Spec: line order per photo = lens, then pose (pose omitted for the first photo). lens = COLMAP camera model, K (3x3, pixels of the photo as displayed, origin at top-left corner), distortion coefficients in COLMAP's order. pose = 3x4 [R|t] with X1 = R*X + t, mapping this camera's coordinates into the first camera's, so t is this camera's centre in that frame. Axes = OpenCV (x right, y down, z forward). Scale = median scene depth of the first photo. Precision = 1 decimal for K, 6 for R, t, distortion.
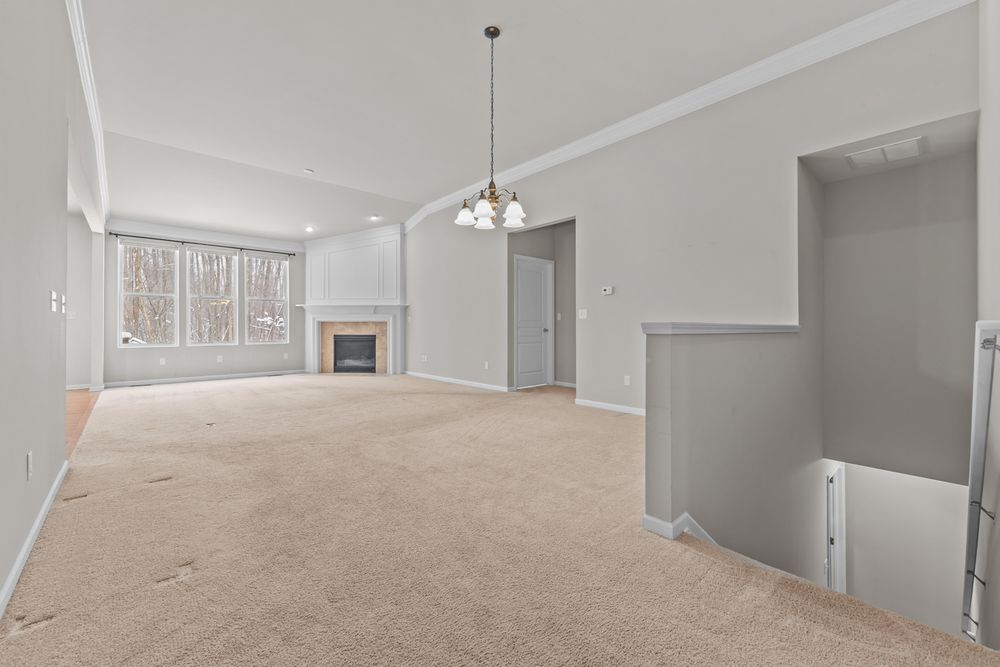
lens RADIAL K [[406.0, 0, 502.9], [0, 406.0, 324.7], [0, 0, 1]] dist [0.007881, 0.000647]
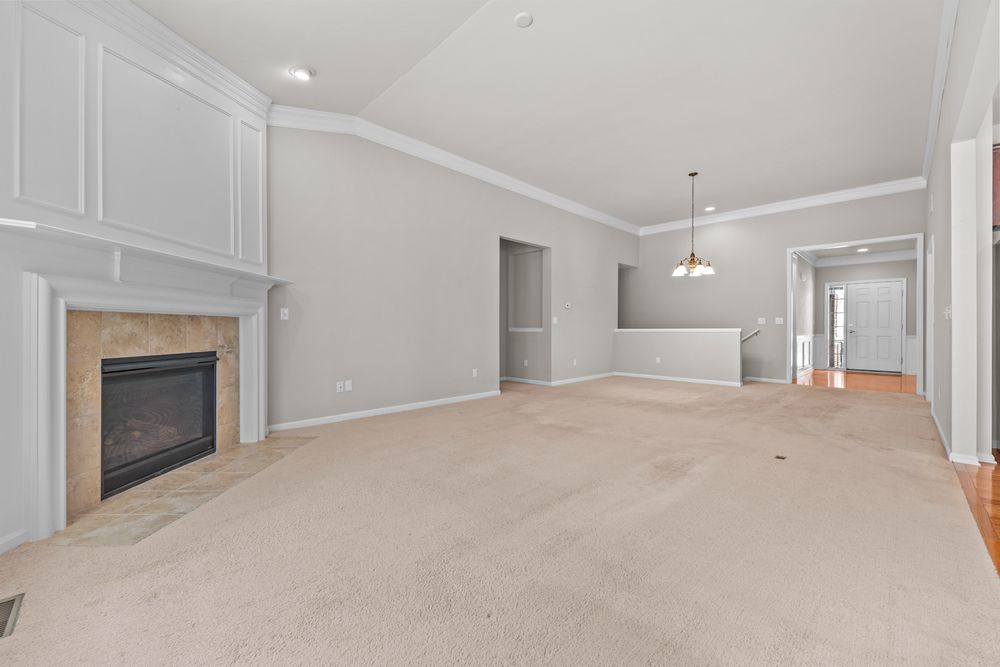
lens RADIAL K [[392.2, 0, 494.9], [0, 392.2, 330.0], [0, 0, 1]] dist [0.001243, -0.000270]
pose [[-0.039579, -0.002355, 0.999214, -0.737141], [-0.006112, 0.999979, 0.002115, 0.003416], [-0.999198, -0.006023, -0.039592, 0.811447]]
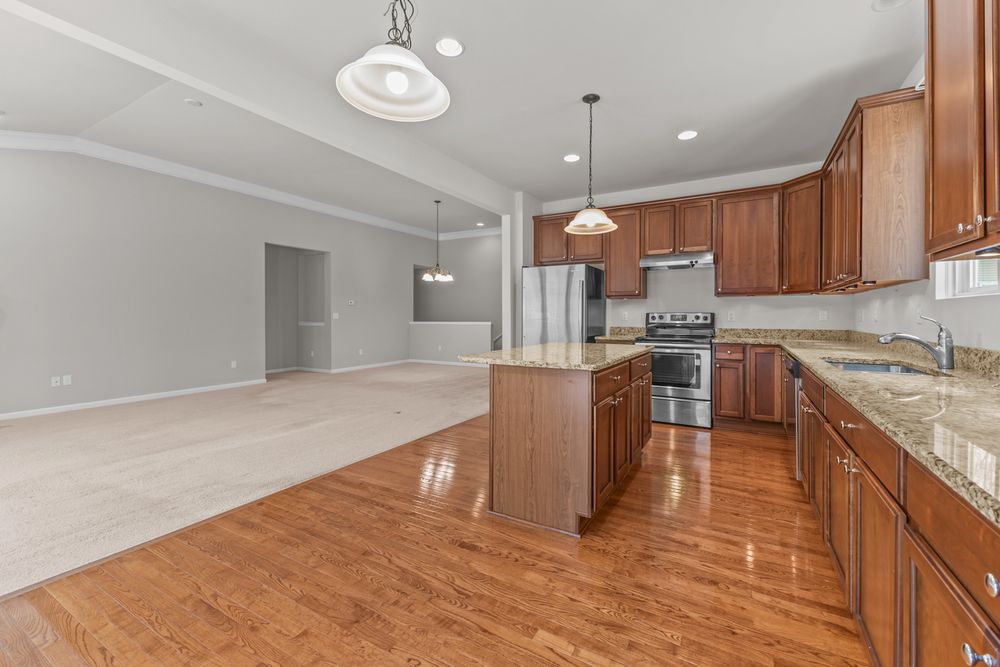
lens RADIAL K [[409.4, 0, 513.9], [0, 409.4, 318.7], [0, 0, 1]] dist [0.008634, -0.000065]
pose [[-0.319723, -0.007566, 0.947481, -1.000122], [-0.005078, 0.999967, 0.006272, -0.018335], [-0.947497, -0.002806, -0.319751, 0.549661]]
